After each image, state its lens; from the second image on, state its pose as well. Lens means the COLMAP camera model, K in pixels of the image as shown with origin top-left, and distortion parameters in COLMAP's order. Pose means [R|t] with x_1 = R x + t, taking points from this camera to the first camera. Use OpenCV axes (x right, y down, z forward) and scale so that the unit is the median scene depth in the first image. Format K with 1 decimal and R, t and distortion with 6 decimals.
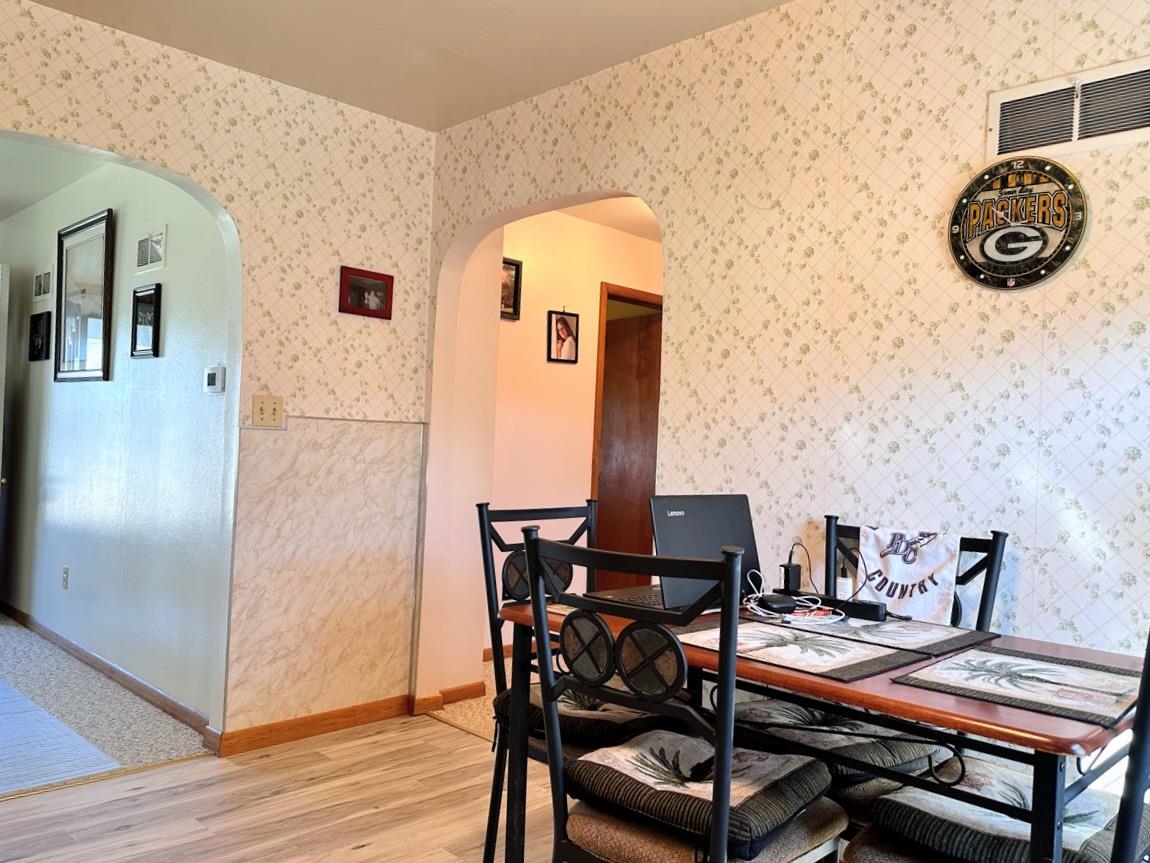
lens RADIAL K [[903.6, 0, 573.6], [0, 903.6, 446.7], [0, 0, 1]] dist [0.027863, -0.081576]
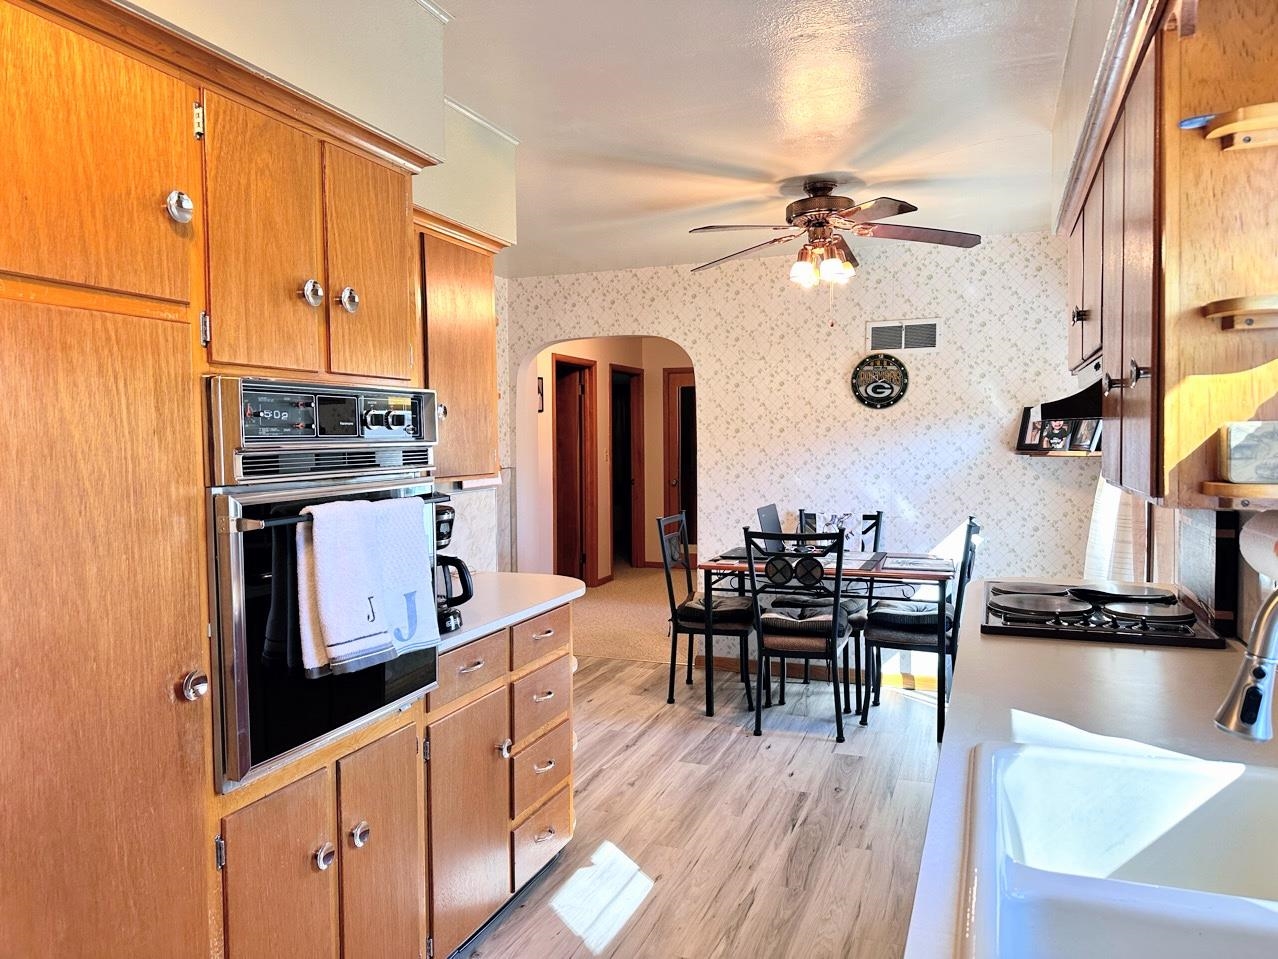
lens RADIAL K [[893.8, 0, 639.0], [0, 893.8, 479.5], [0, 0, 1]] dist [0.042430, -0.047997]
pose [[0.915016, -0.069815, 0.397331, -1.022496], [0.045814, 0.996523, 0.069594, -0.179474], [-0.400808, -0.045477, 0.915033, -0.892961]]
